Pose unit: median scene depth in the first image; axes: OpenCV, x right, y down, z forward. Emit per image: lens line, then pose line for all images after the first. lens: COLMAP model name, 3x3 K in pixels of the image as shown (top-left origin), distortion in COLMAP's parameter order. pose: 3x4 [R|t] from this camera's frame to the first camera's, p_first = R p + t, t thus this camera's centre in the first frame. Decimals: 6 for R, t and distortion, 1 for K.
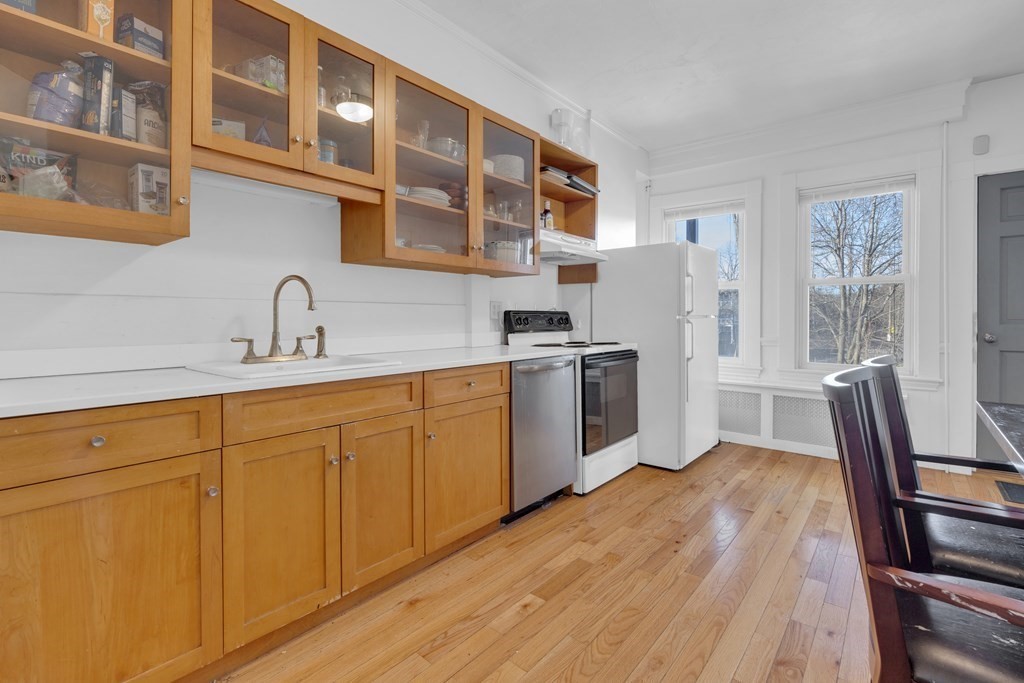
lens RADIAL K [[466.0, 0, 512.3], [0, 466.0, 319.5], [0, 0, 1]] dist [-0.005986, 0.003272]
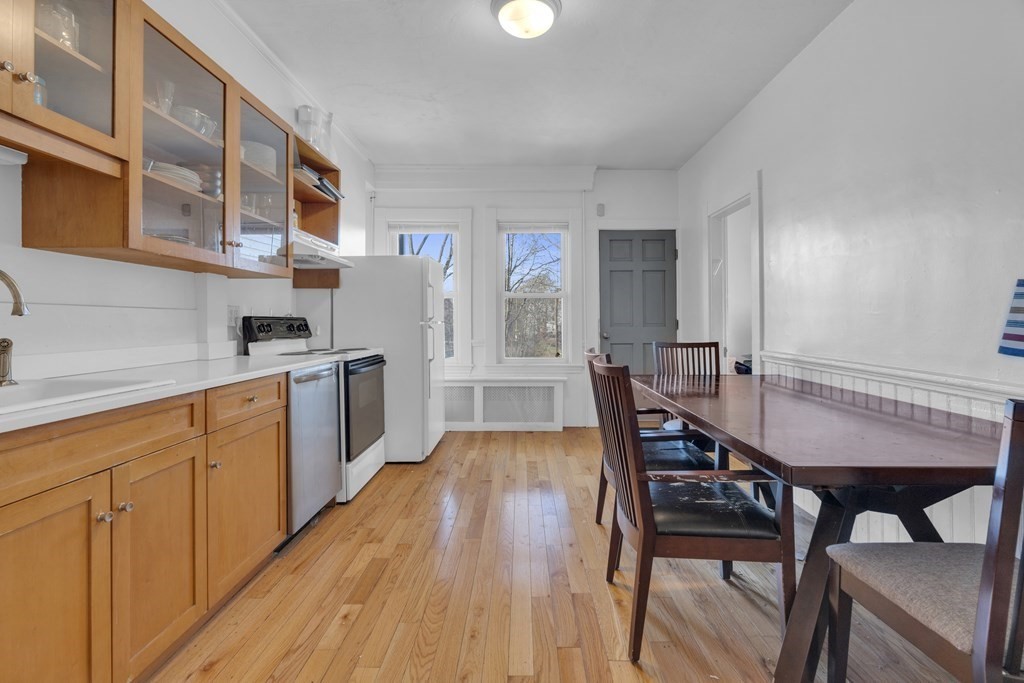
lens RADIAL K [[466.0, 0, 517.0], [0, 466.0, 315.7], [0, 0, 1]] dist [-0.005986, 0.003272]
pose [[0.770233, 0.005559, 0.637738, -0.218565], [0.007173, 0.999823, -0.017378, -0.001916], [-0.637722, 0.017960, 0.770057, -0.002511]]
